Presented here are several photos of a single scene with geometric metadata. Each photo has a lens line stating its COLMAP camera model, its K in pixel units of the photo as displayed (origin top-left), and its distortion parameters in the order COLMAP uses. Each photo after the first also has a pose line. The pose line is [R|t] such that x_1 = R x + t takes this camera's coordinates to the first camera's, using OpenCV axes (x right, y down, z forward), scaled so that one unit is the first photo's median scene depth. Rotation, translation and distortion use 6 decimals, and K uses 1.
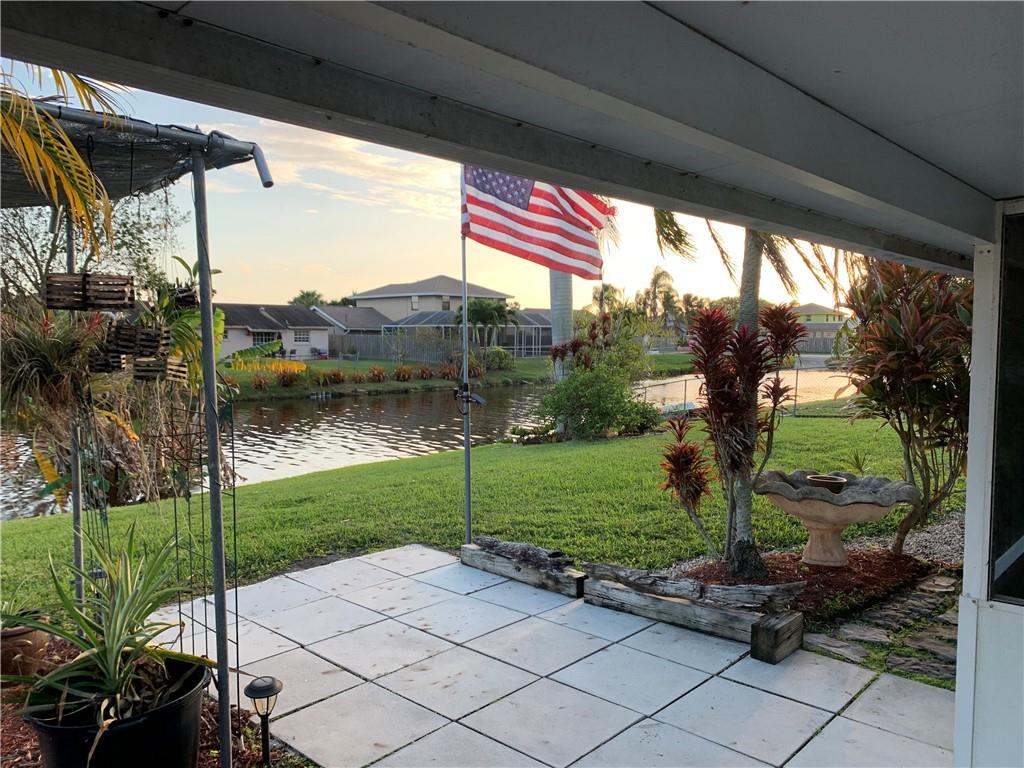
lens RADIAL K [[779.7, 0, 519.6], [0, 779.7, 393.2], [0, 0, 1]] dist [0.038164, -0.060238]
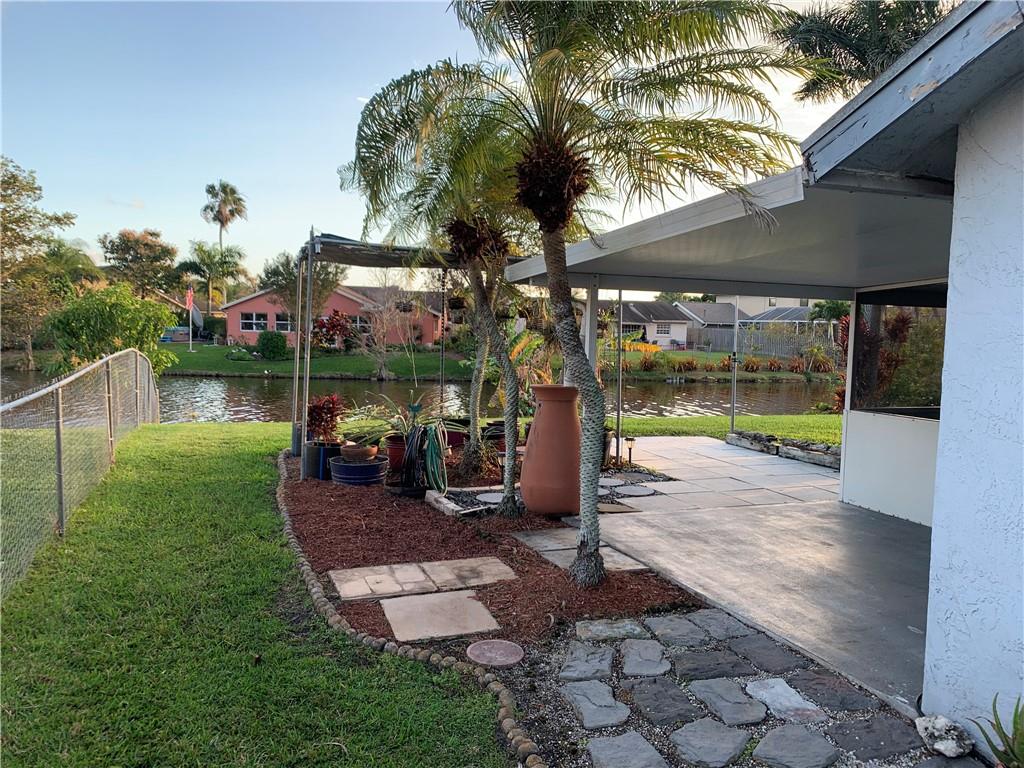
lens RADIAL K [[779.7, 0, 510.9], [0, 779.7, 389.7], [0, 0, 1]] dist [0.038164, -0.060238]
pose [[0.893269, 0.056728, -0.445928, 0.036857], [-0.055281, 0.998338, 0.016263, 0.009569], [0.446110, 0.010124, 0.894921, -0.119633]]
